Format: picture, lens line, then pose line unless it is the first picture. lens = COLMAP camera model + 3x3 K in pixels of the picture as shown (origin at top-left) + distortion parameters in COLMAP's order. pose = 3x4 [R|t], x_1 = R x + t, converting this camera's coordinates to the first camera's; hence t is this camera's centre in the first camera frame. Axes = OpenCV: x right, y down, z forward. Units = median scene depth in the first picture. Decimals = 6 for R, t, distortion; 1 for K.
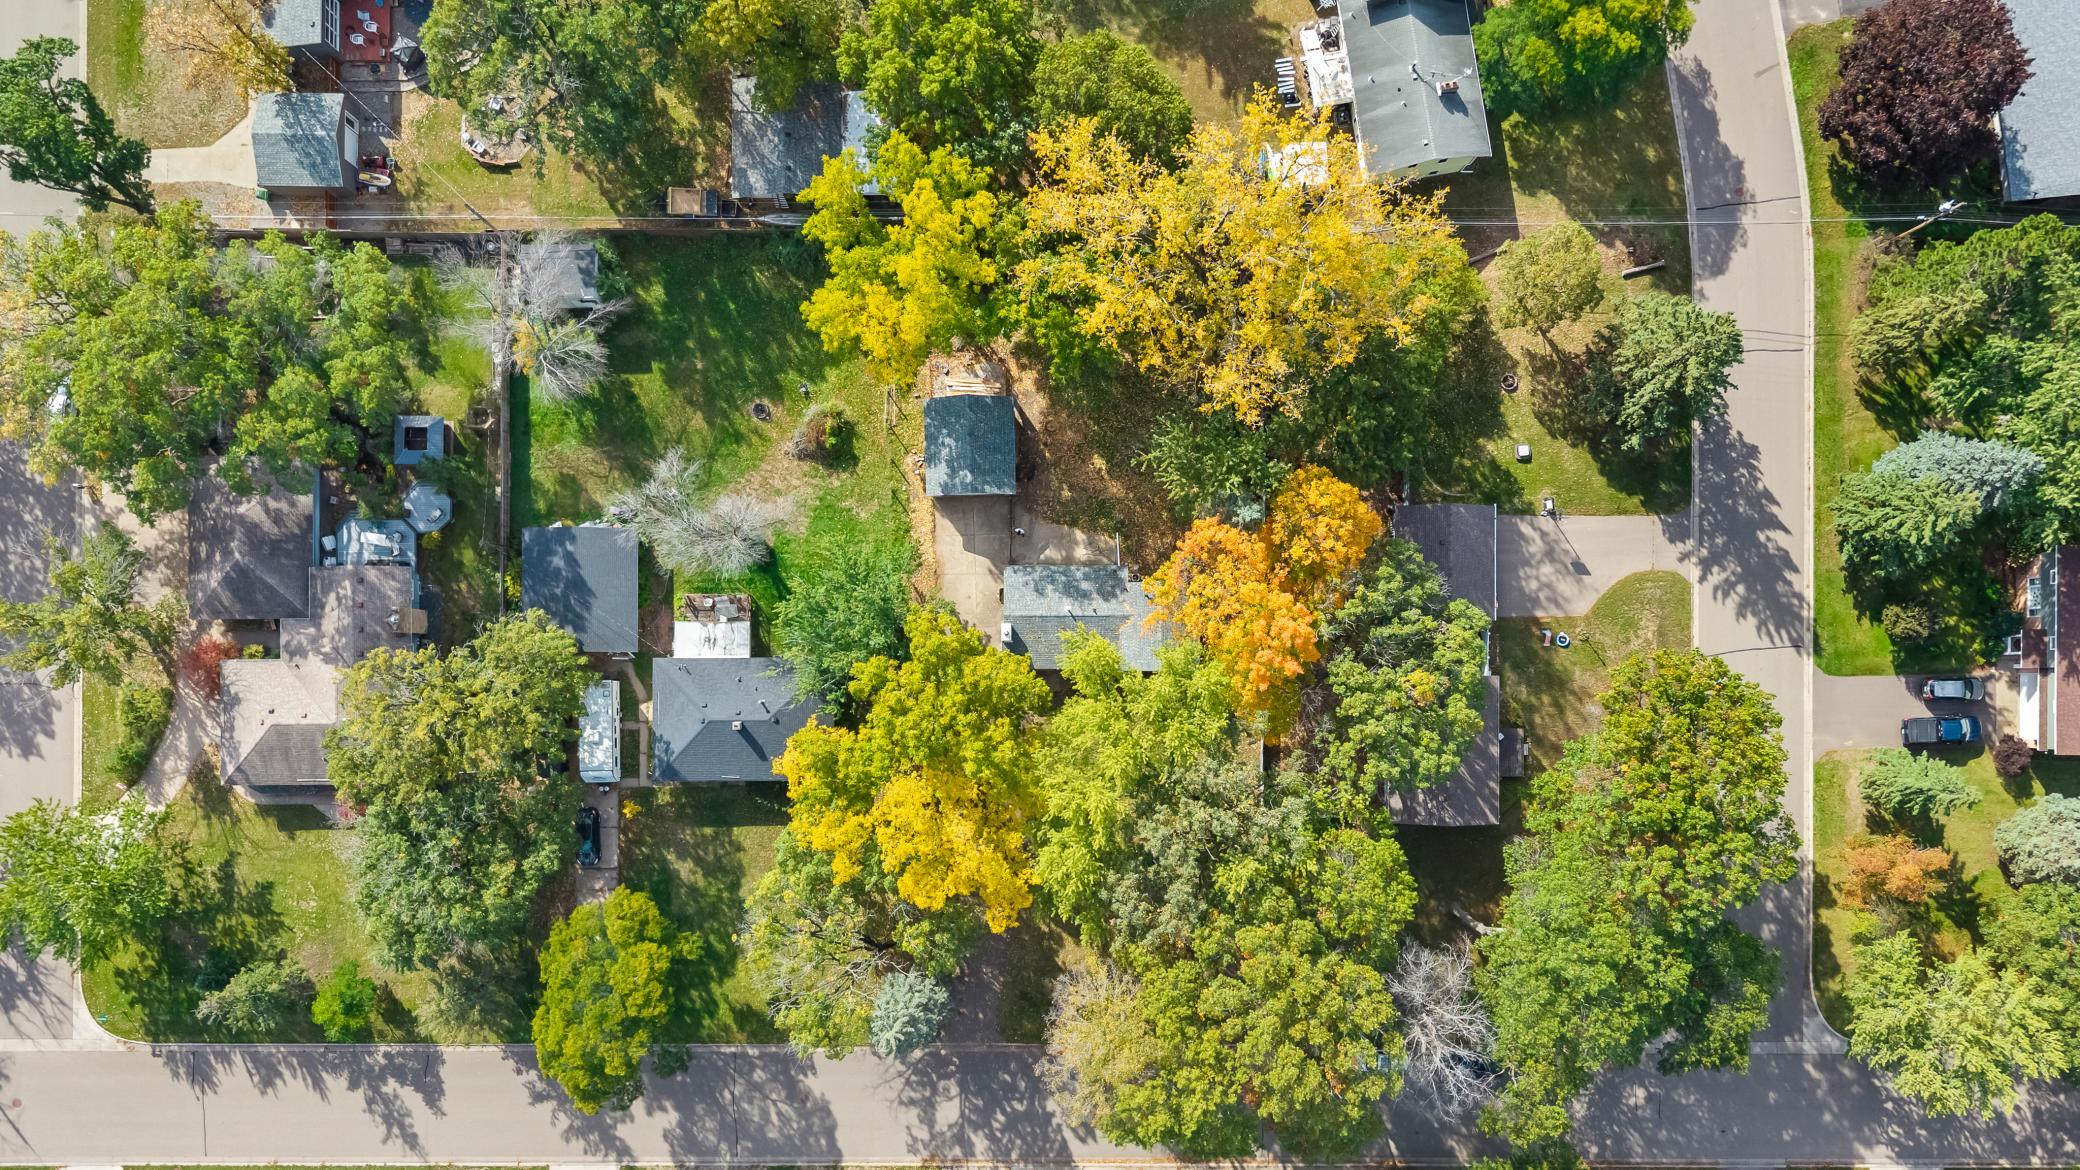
lens RADIAL K [[1460.6, 0, 1040.2], [0, 1460.6, 562.0], [0, 0, 1]] dist [0.040234, -0.002973]
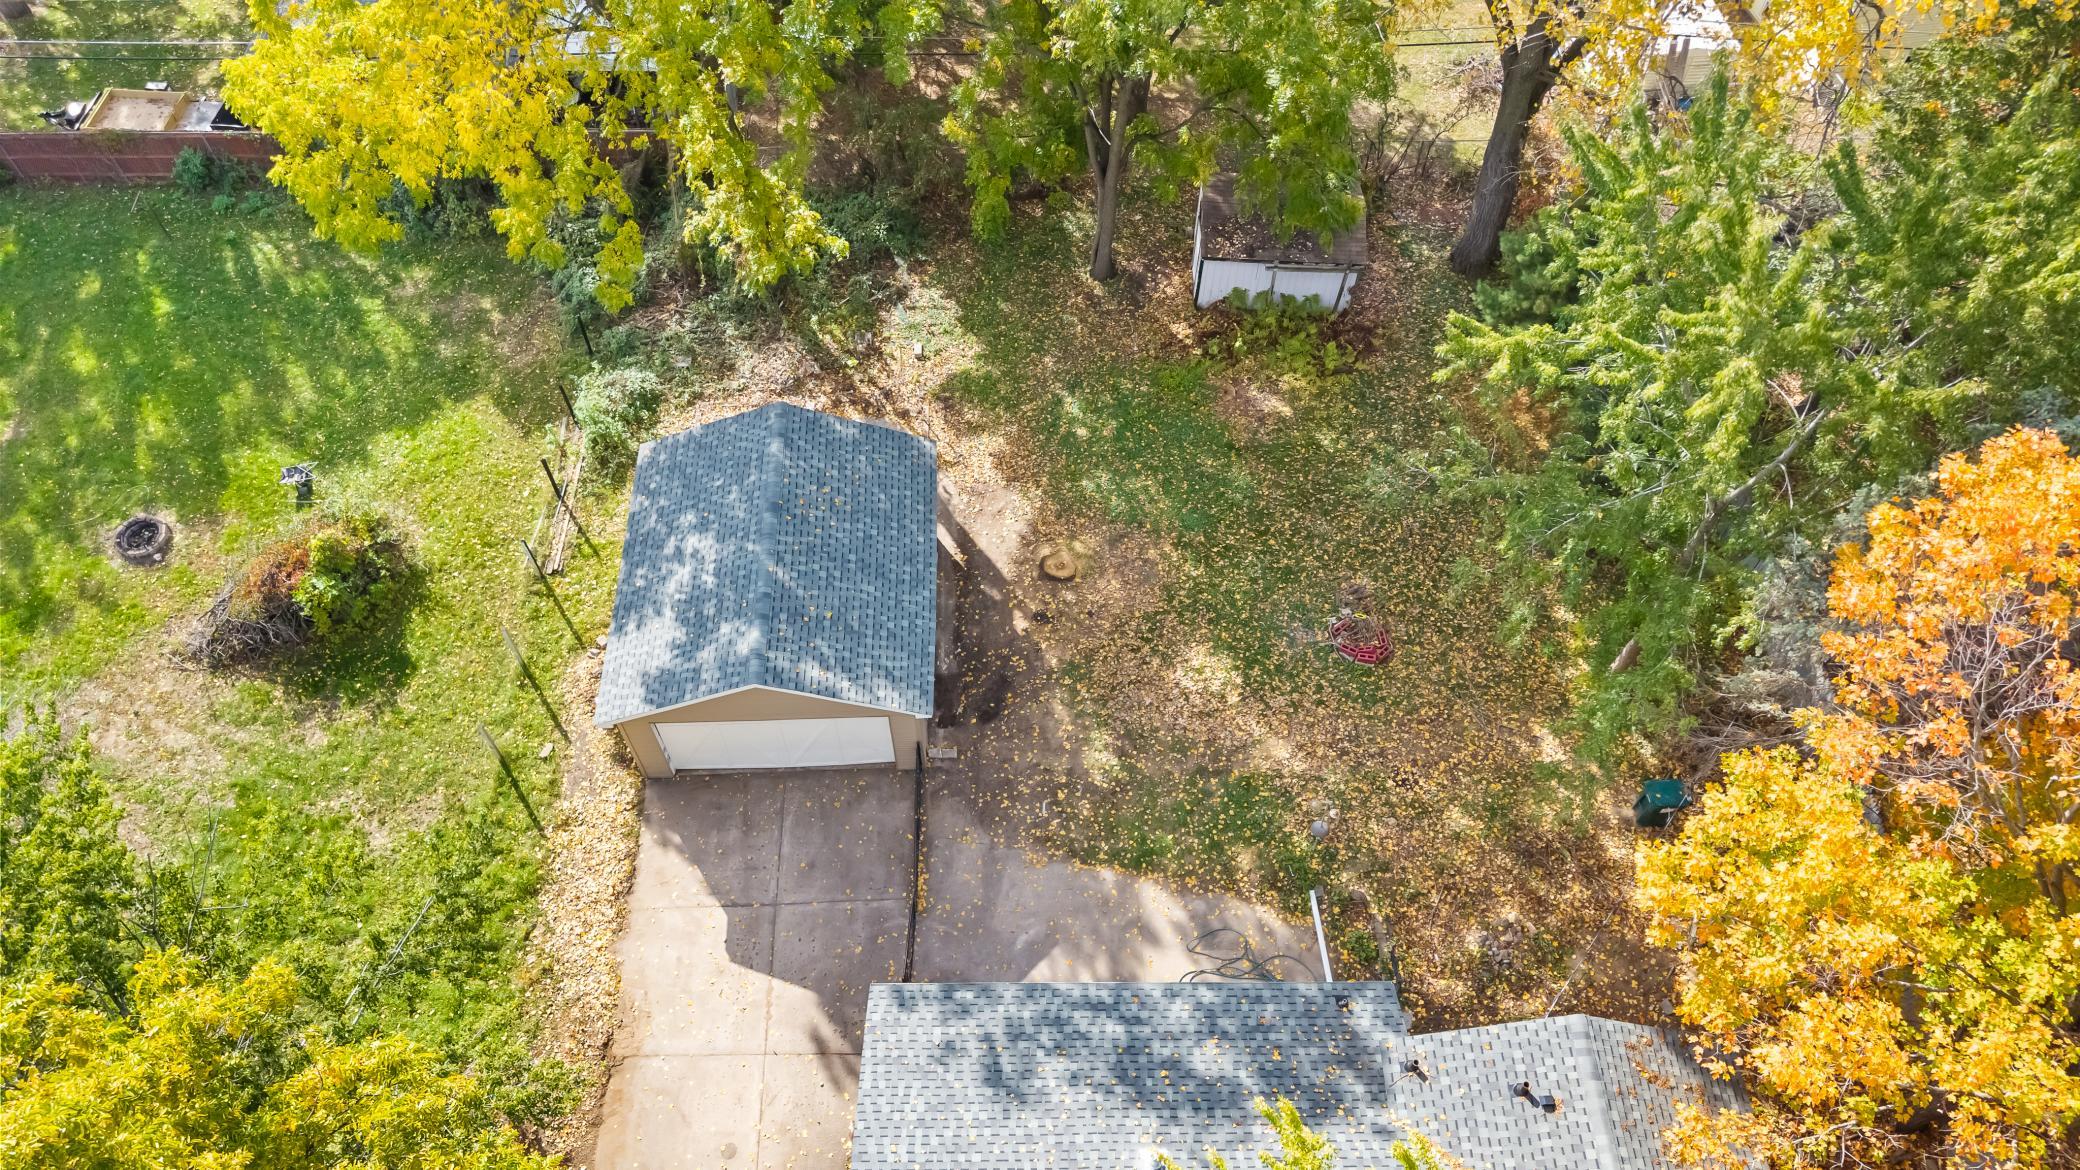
lens RADIAL K [[1460.6, 0, 1040.2], [0, 1460.6, 562.0], [0, 0, 1]] dist [0.040234, -0.002973]
pose [[0.999806, 0.012089, 0.015569, -0.000074], [-0.003439, 0.884708, -0.466132, 0.051943], [-0.019409, 0.465988, 0.884578, 0.727327]]
